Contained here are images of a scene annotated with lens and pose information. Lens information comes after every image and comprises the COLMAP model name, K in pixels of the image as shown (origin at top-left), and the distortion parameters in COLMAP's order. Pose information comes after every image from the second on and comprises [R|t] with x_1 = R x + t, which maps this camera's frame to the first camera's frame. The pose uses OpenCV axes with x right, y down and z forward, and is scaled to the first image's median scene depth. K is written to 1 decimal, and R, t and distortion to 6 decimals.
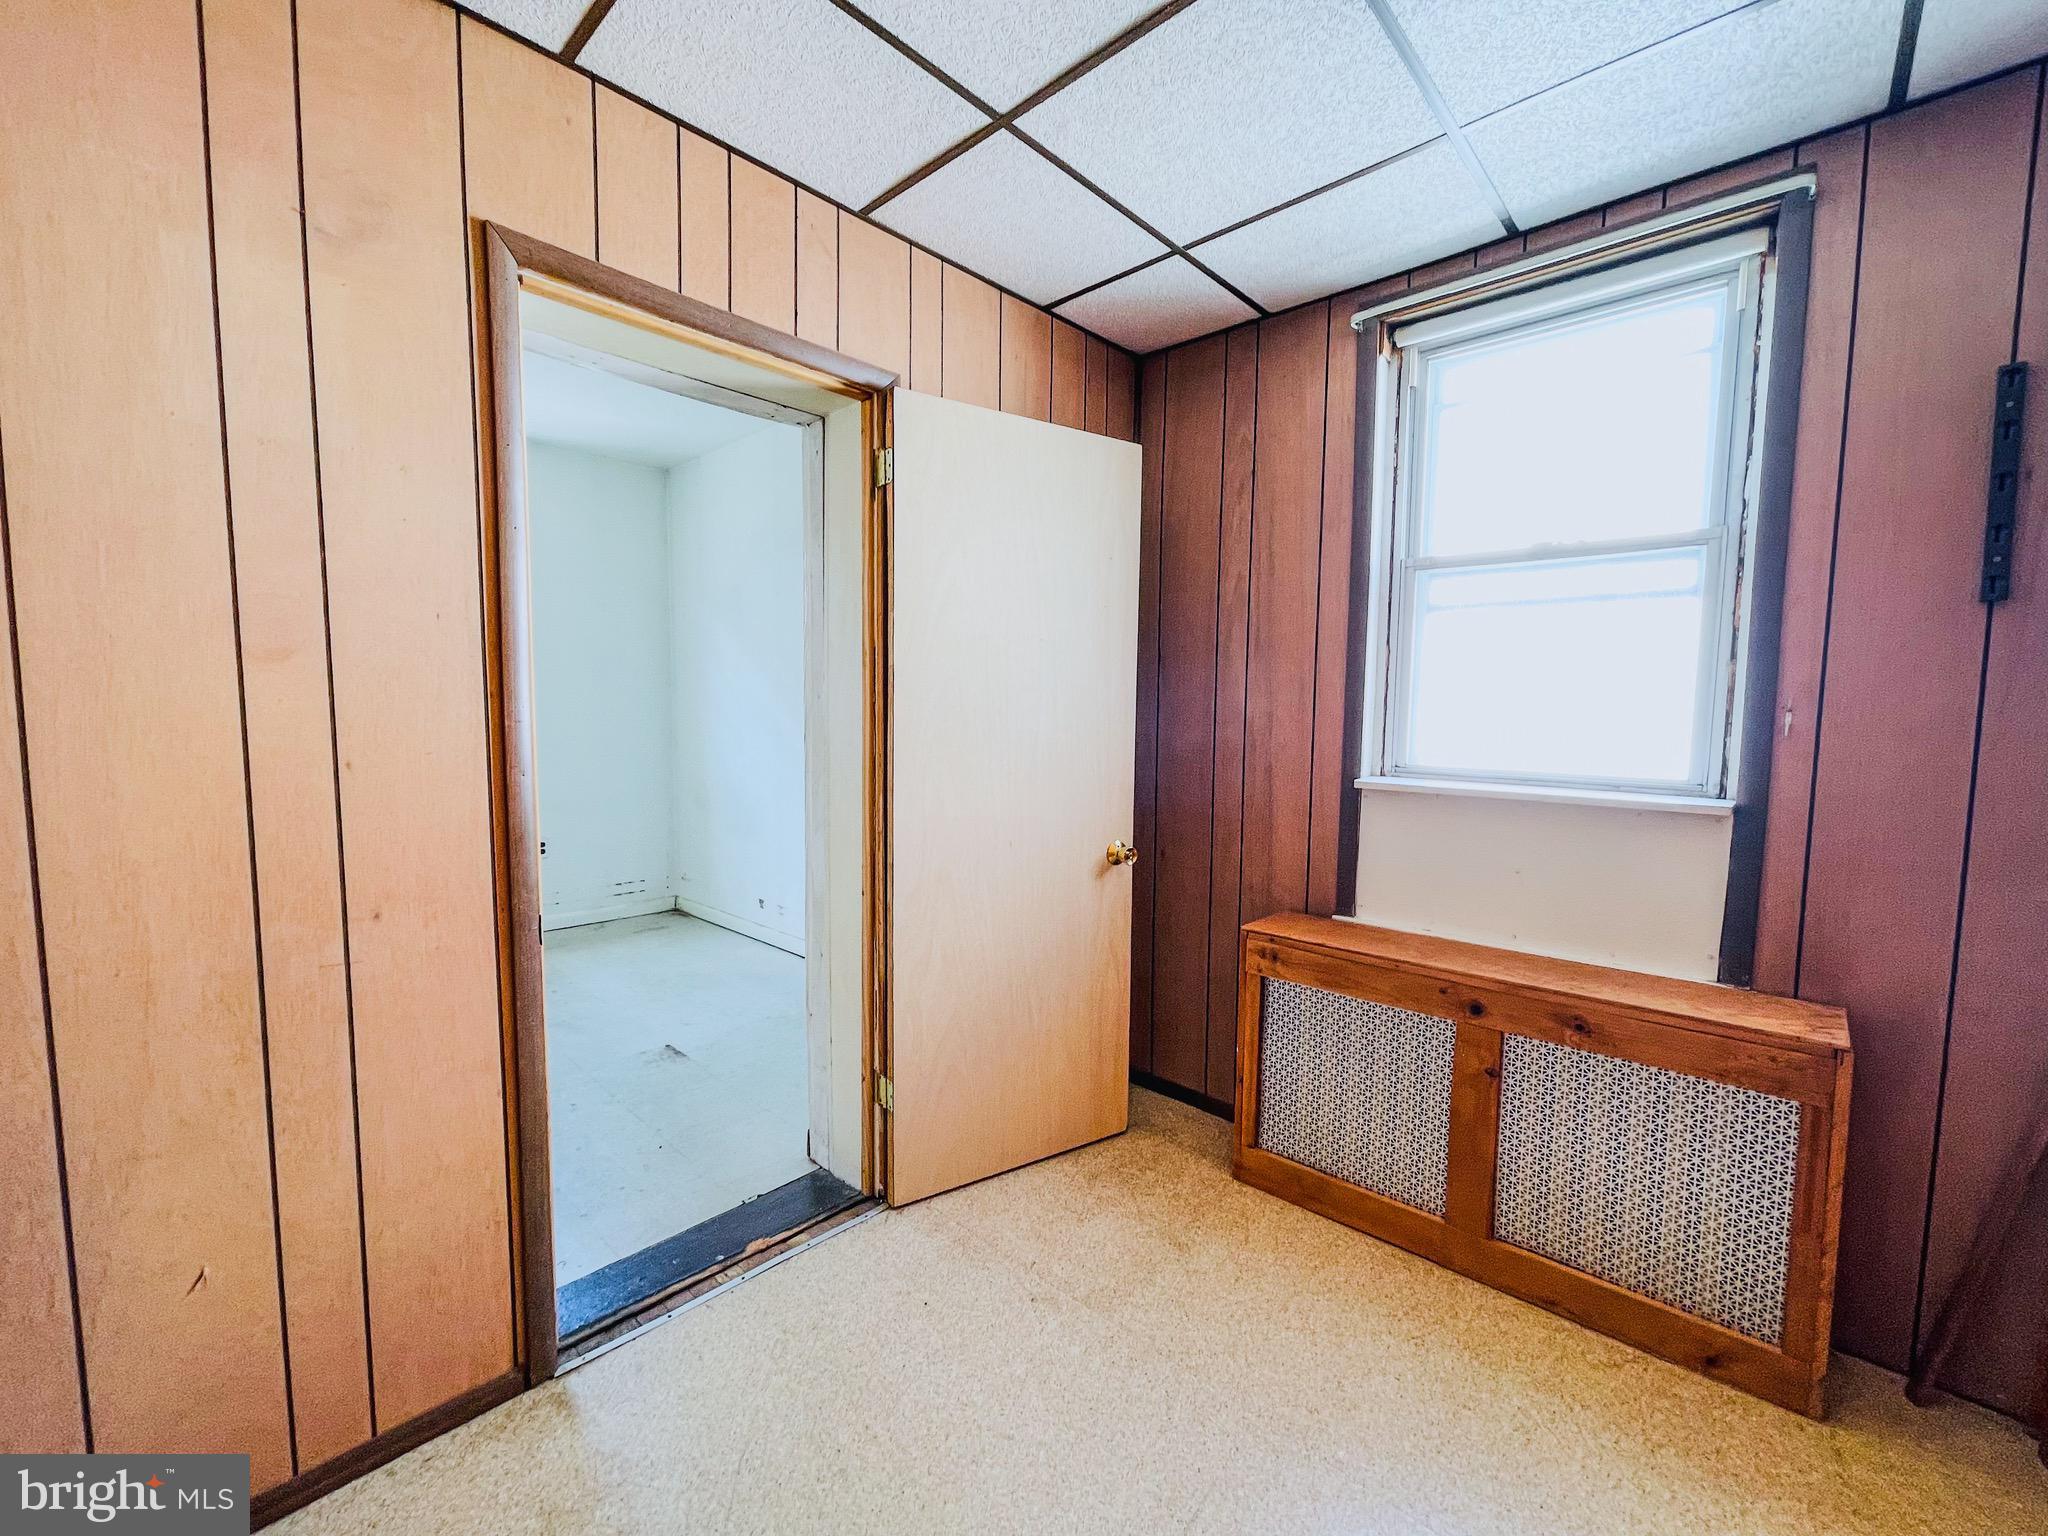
lens RADIAL K [[828.3, 0, 1028.7], [0, 828.3, 774.7], [0, 0, 1]] dist [-0.003302, -0.000098]
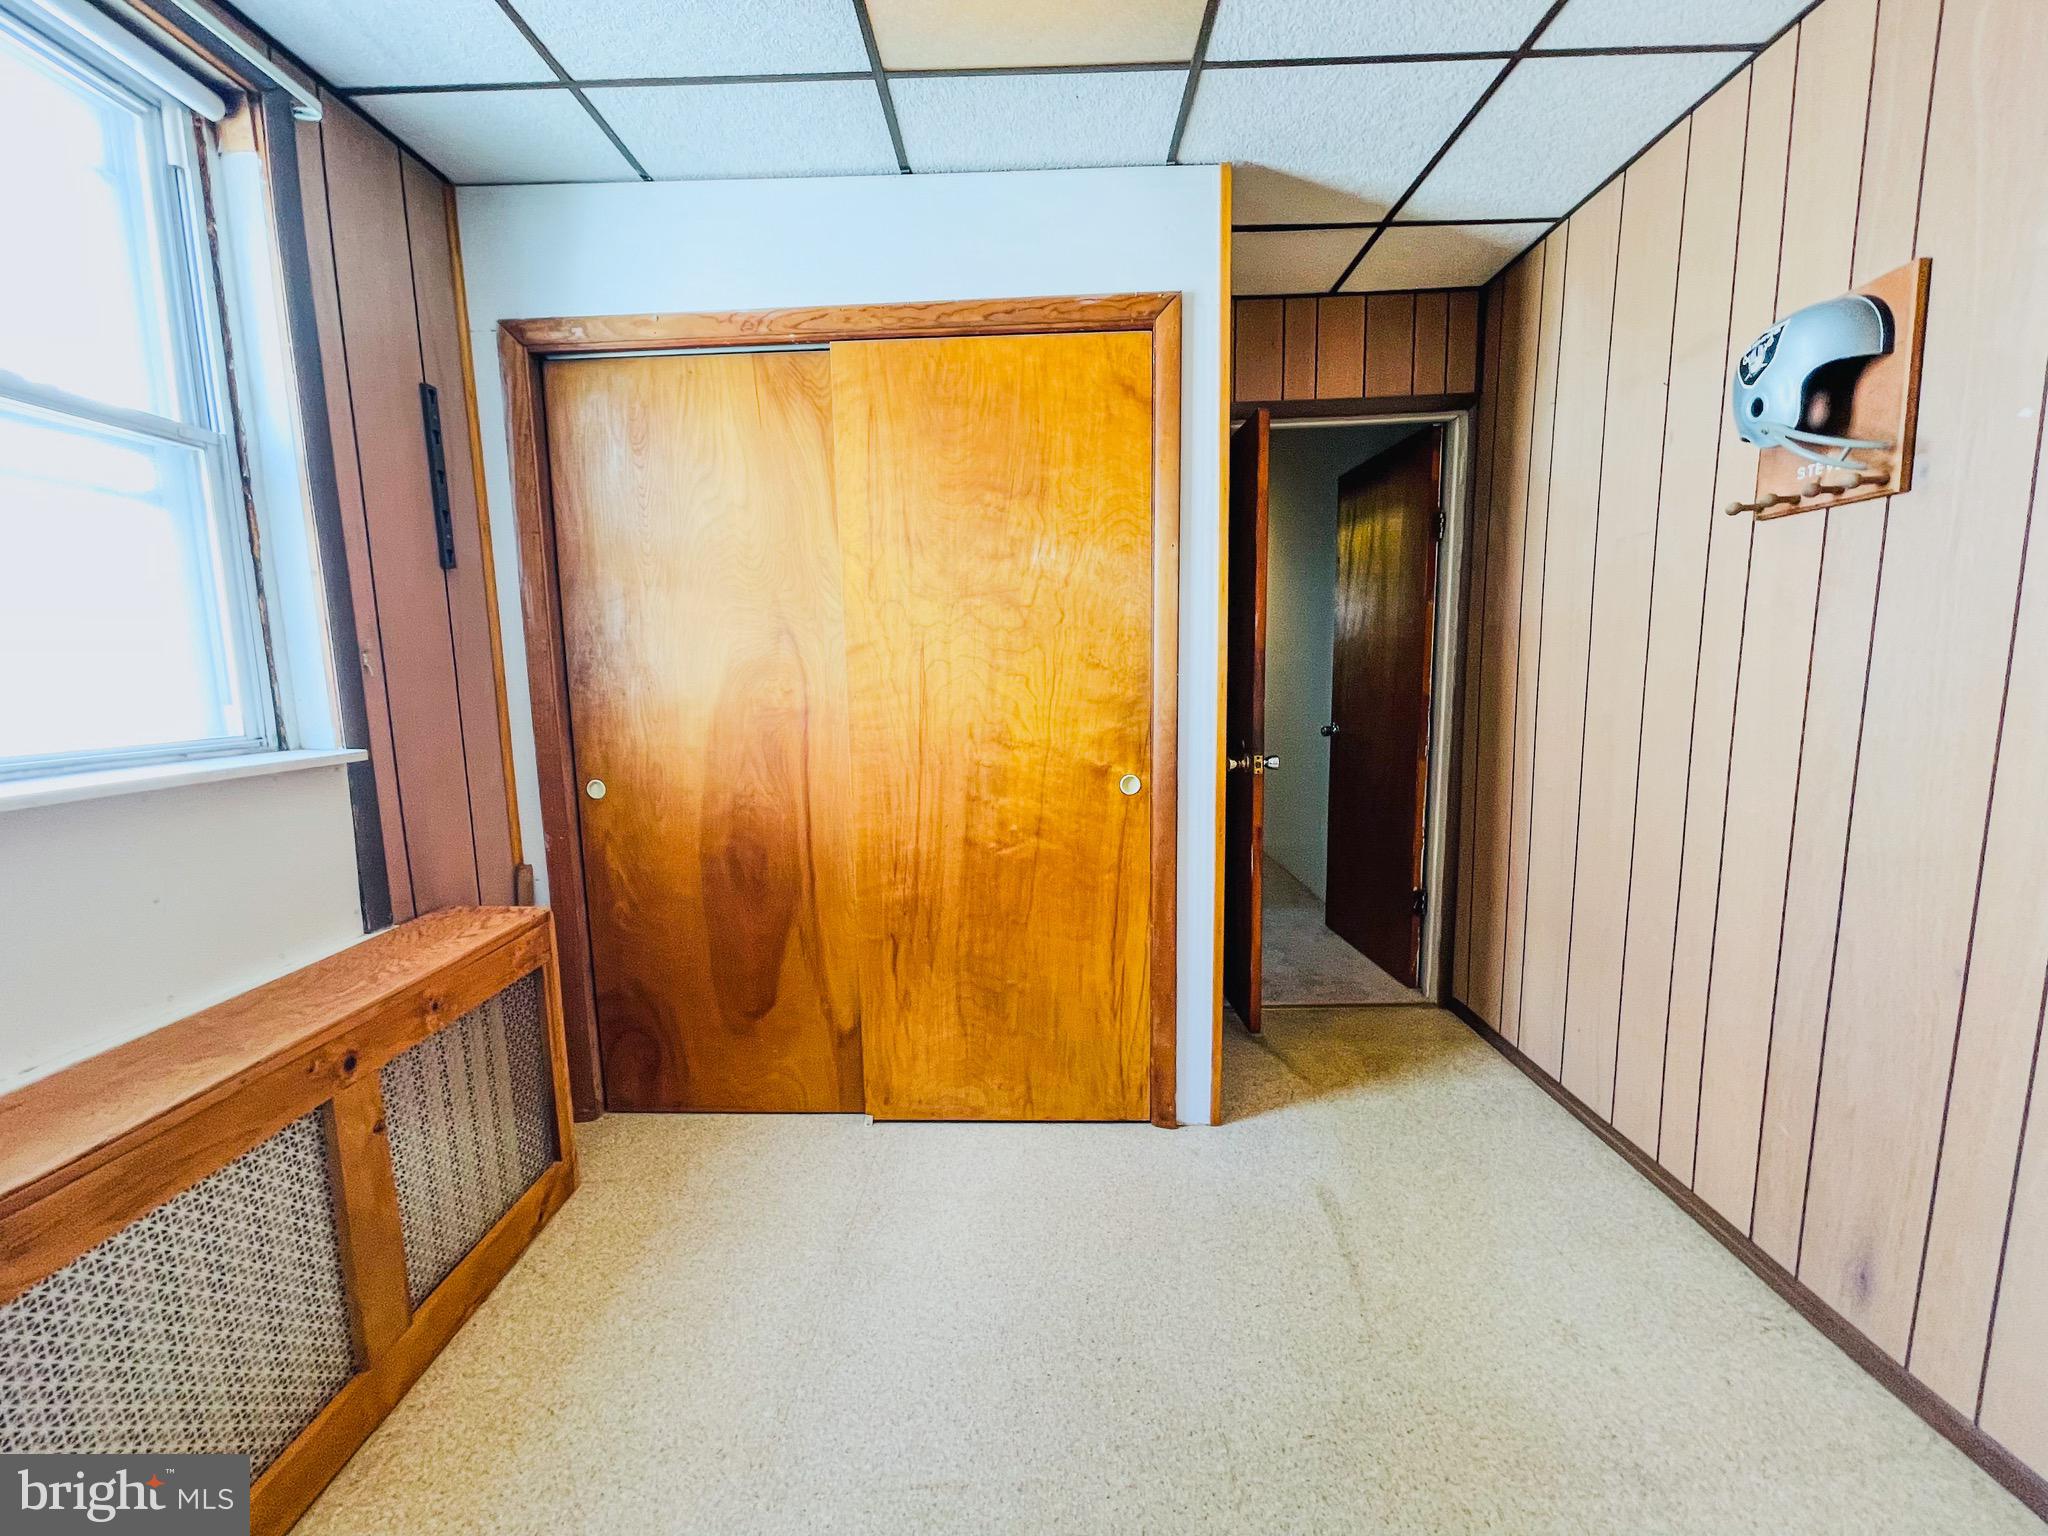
lens RADIAL K [[828.3, 0, 1029.5], [0, 828.3, 765.1], [0, 0, 1]] dist [-0.003302, -0.000098]
pose [[-0.668481, -0.089845, 0.738283, -0.376044], [0.072138, 0.980163, 0.184597, -0.064367], [-0.740223, 0.176658, -0.648739, 1.006940]]
